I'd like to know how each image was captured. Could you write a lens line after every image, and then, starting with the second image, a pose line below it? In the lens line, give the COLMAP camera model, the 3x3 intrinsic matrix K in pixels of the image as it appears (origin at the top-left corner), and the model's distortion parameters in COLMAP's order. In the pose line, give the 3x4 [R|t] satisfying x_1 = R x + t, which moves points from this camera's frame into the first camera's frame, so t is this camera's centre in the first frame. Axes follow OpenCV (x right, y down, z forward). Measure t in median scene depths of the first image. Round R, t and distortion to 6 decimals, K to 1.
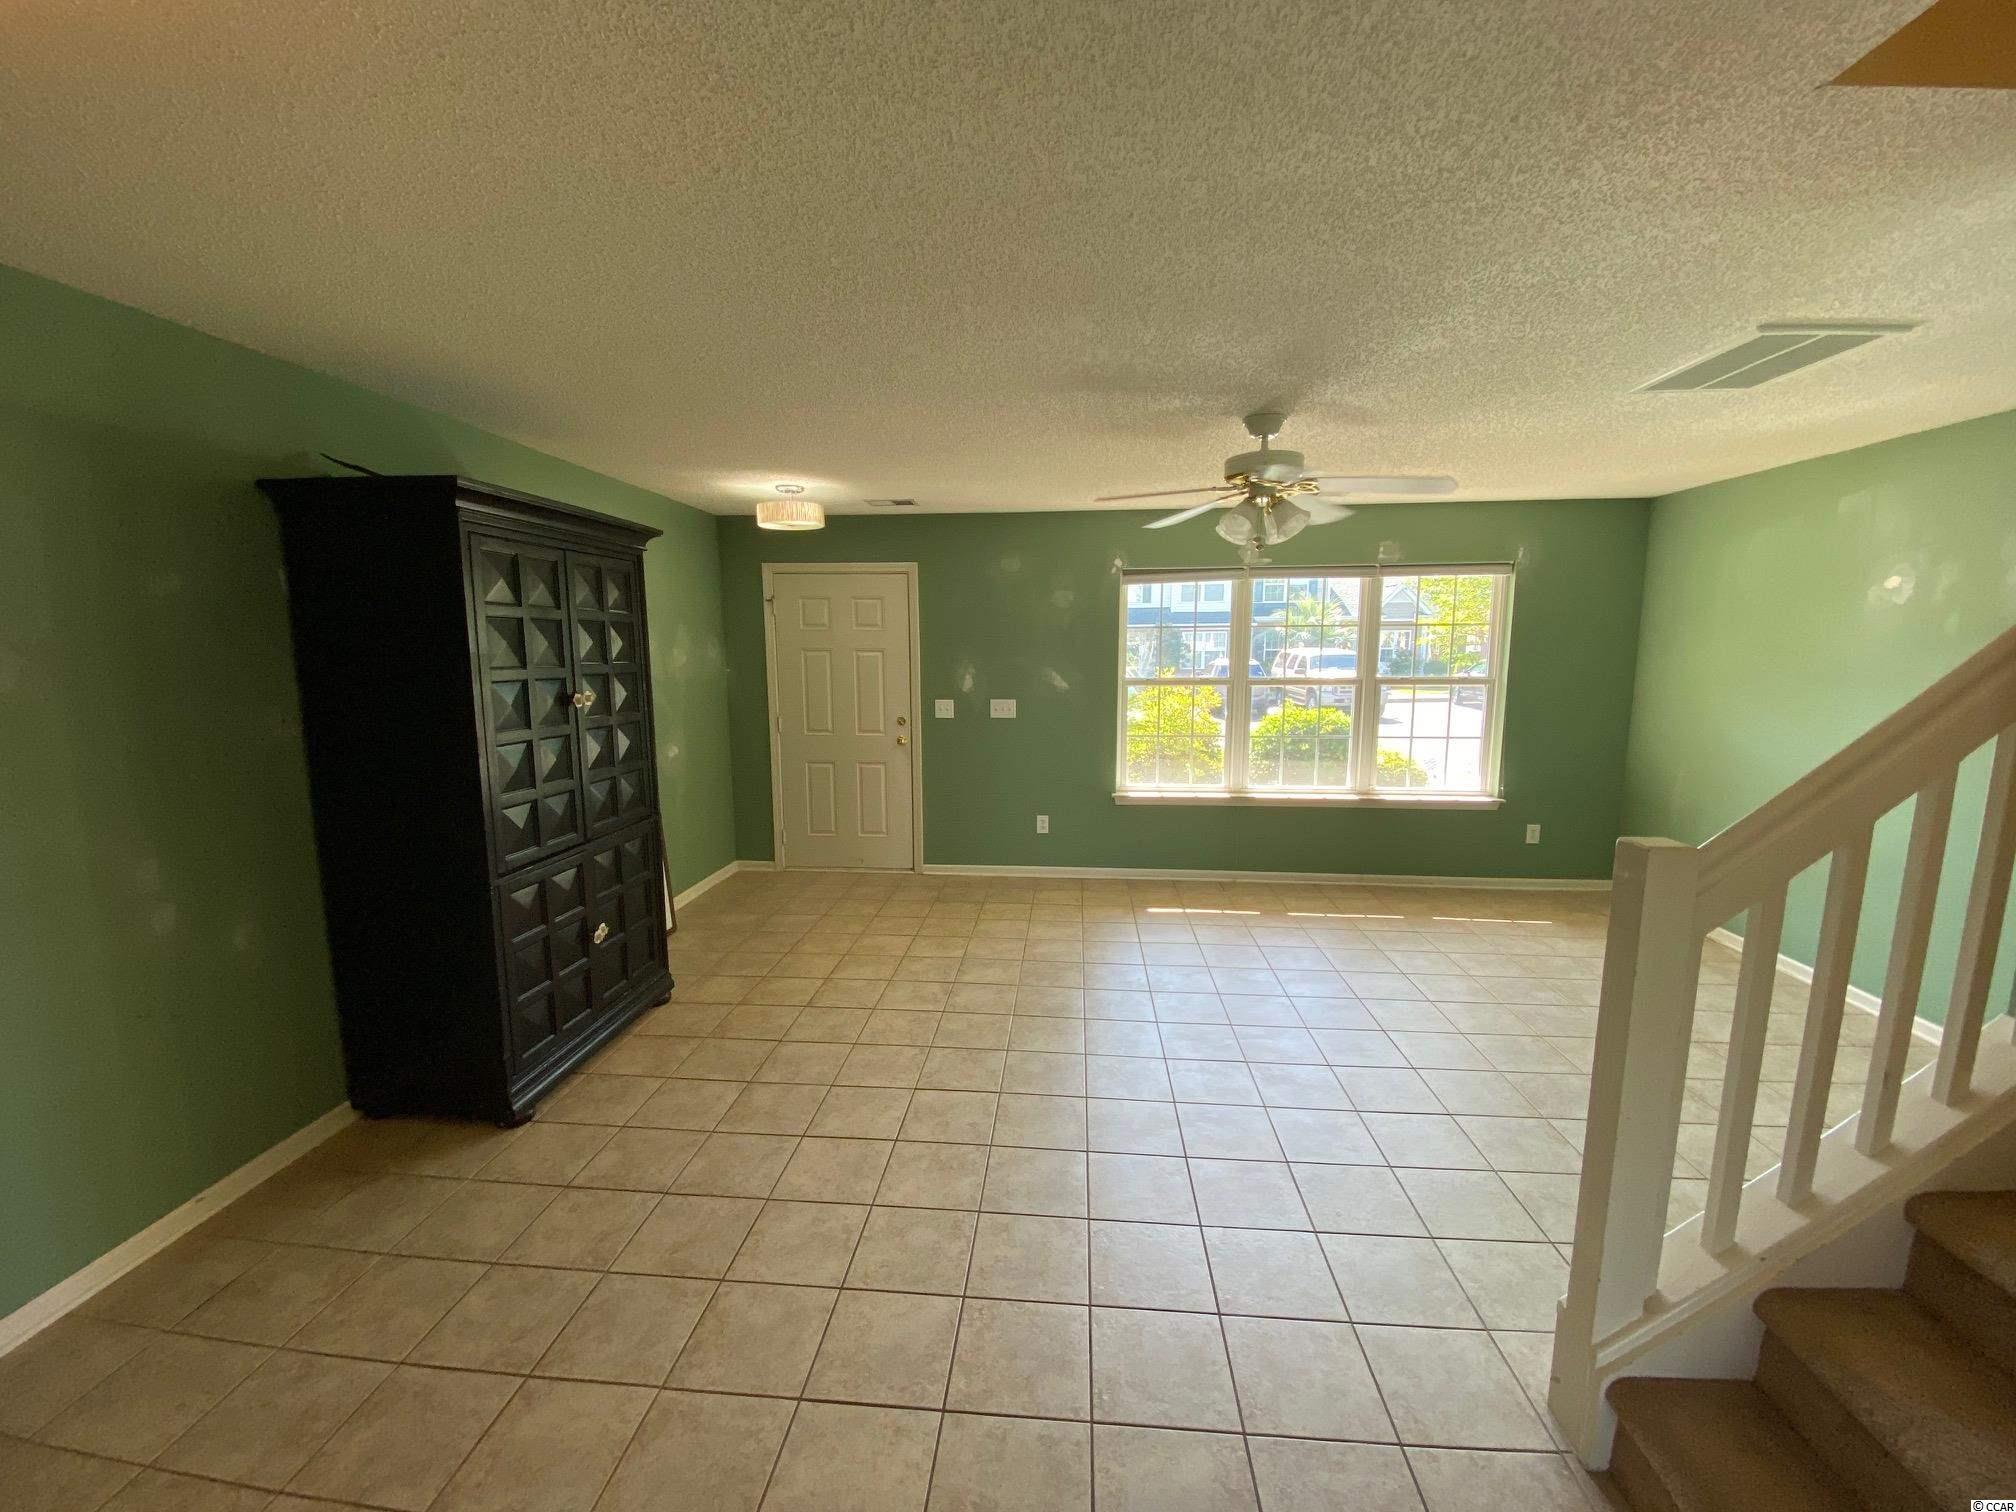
lens RADIAL K [[814.0, 0, 1008.2], [0, 814.0, 763.4], [0, 0, 1]] dist [0.017671, -0.020110]
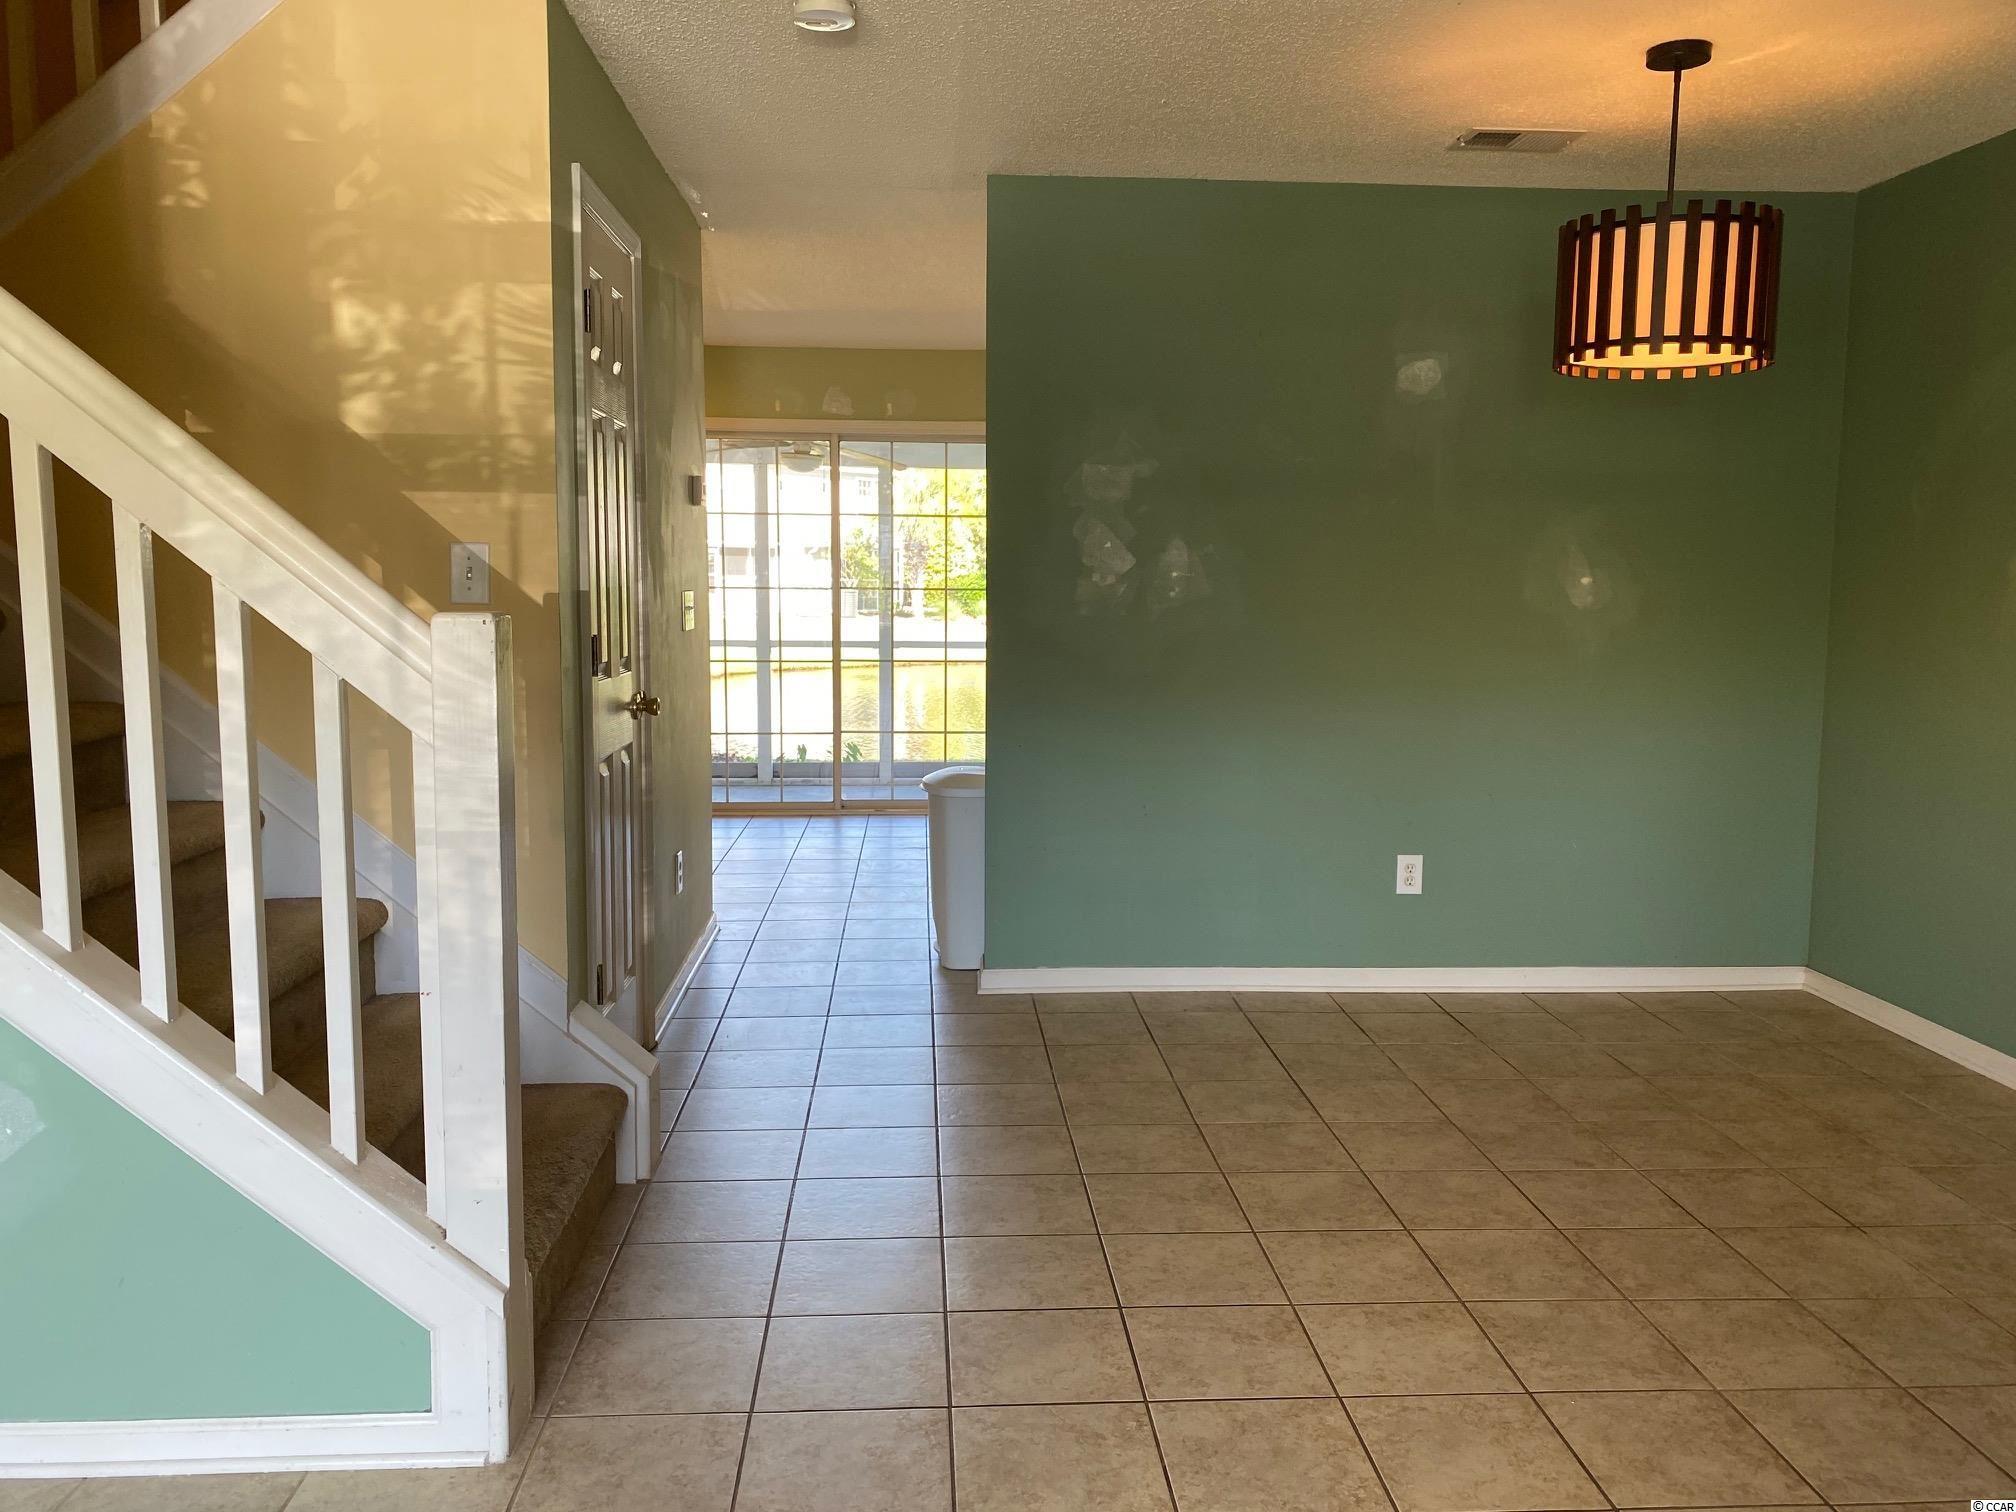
lens RADIAL K [[1540.9, 0, 1013.6], [0, 1540.9, 741.0], [0, 0, 1]] dist [0.014421, -0.001914]
pose [[-0.988692, 0.014168, -0.149293, 0.142370], [-0.022997, 0.969427, 0.244298, -0.047641], [0.148190, 0.244969, -0.958139, 0.730572]]
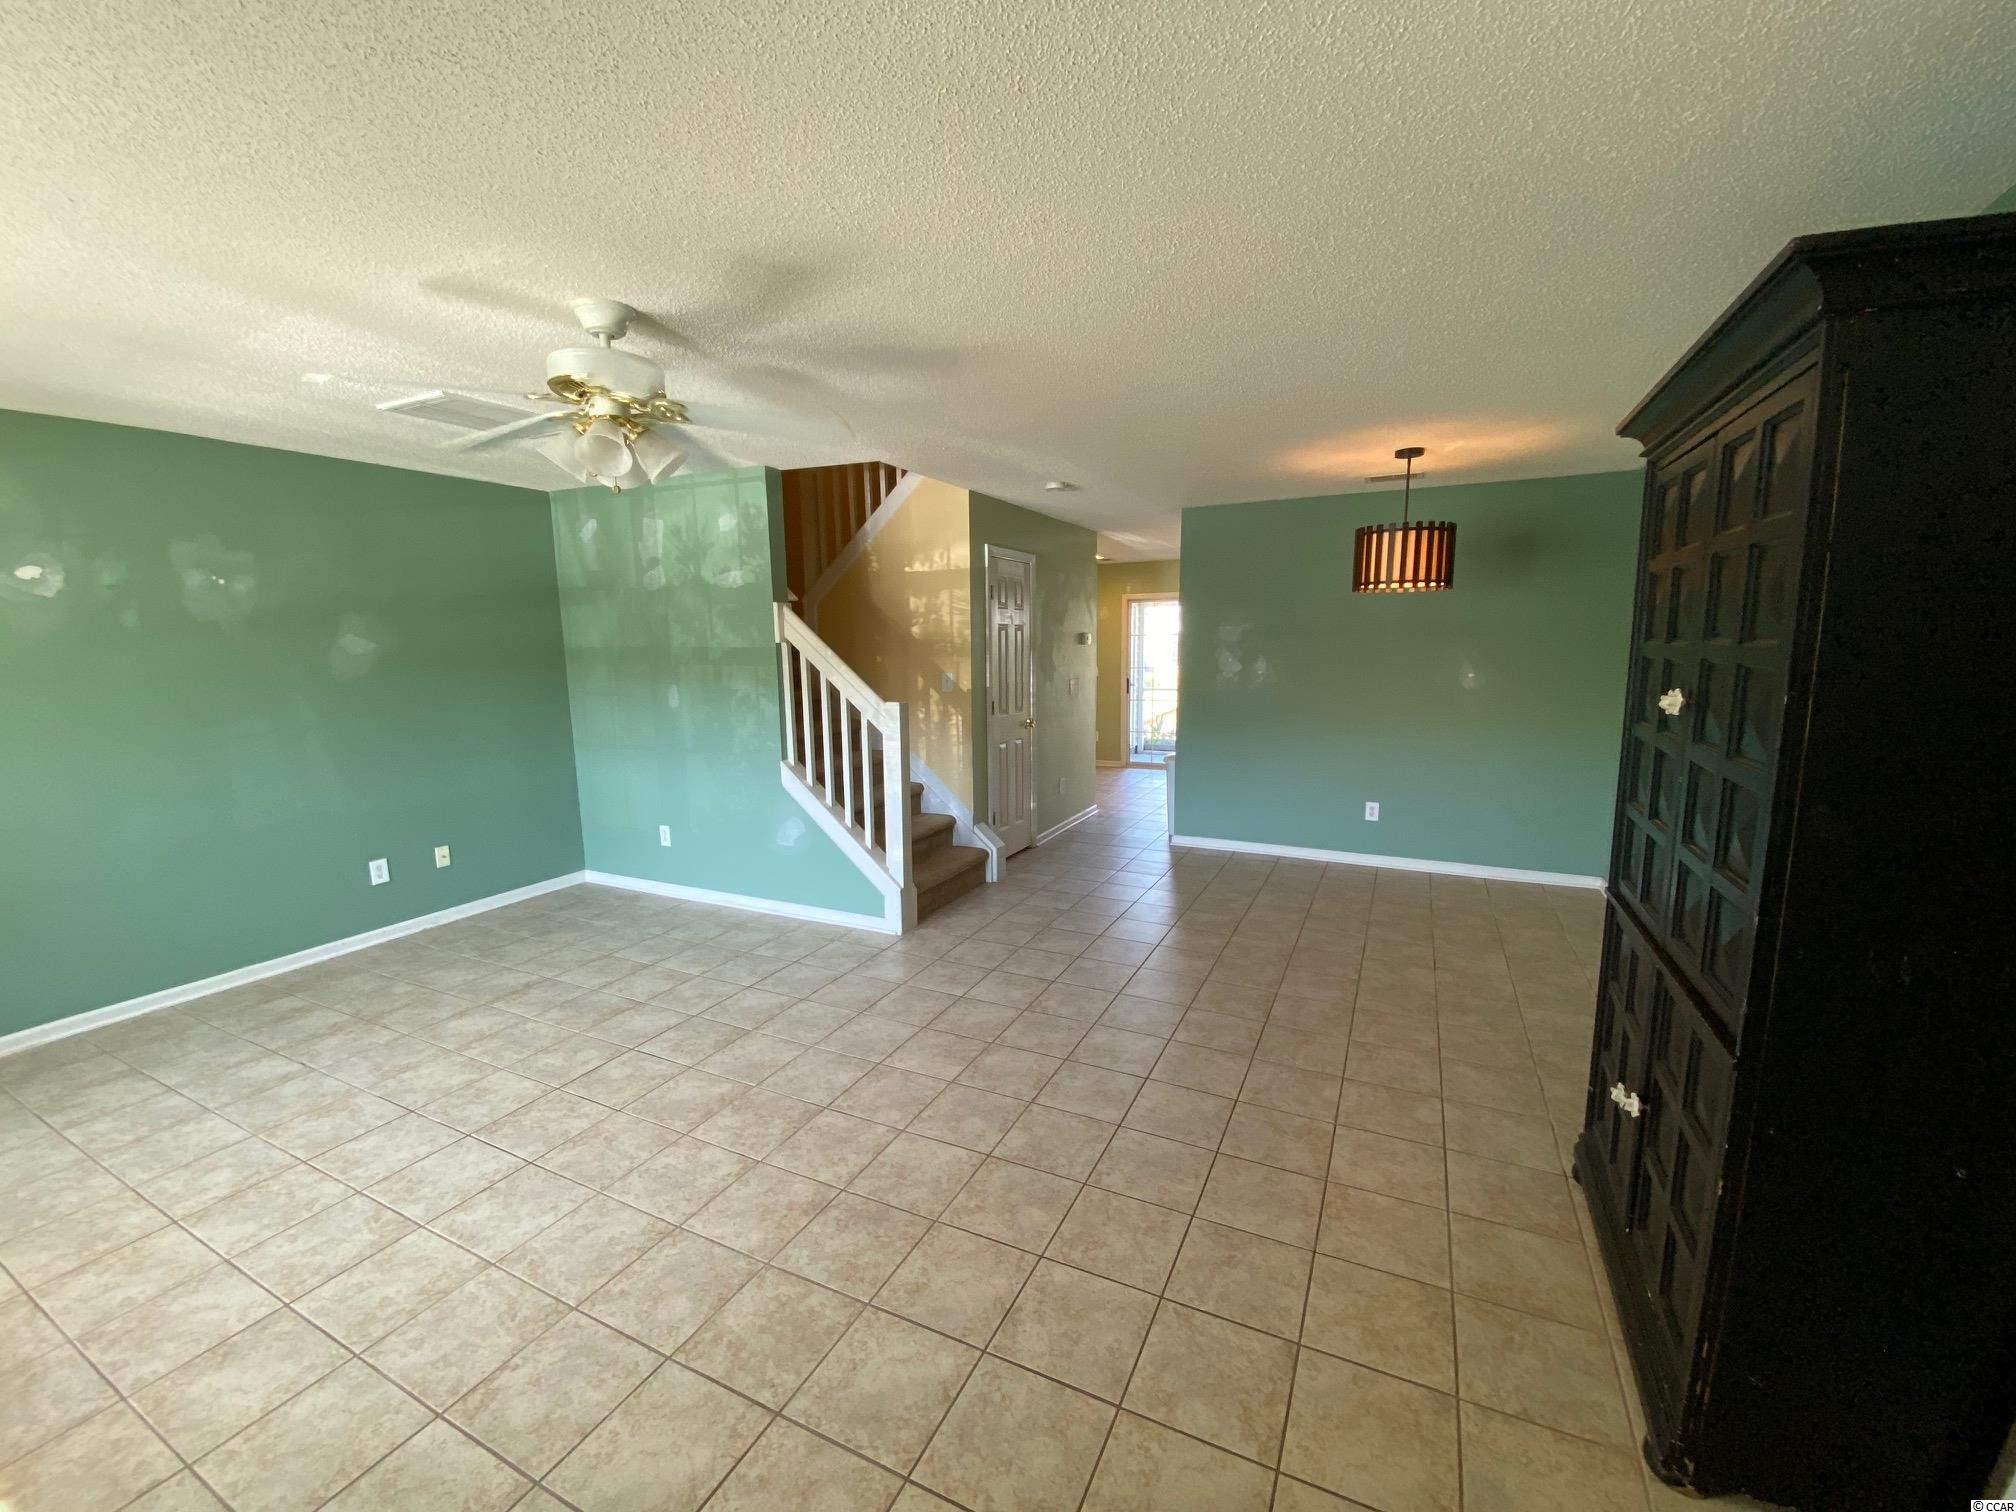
lens RADIAL K [[814.0, 0, 1008.2], [0, 814.0, 763.4], [0, 0, 1]] dist [0.017671, -0.020110]
pose [[-0.932040, -0.039516, 0.360195, -0.176409], [0.065103, 0.959599, 0.273735, -0.130510], [-0.356459, 0.278582, -0.891812, 0.996916]]
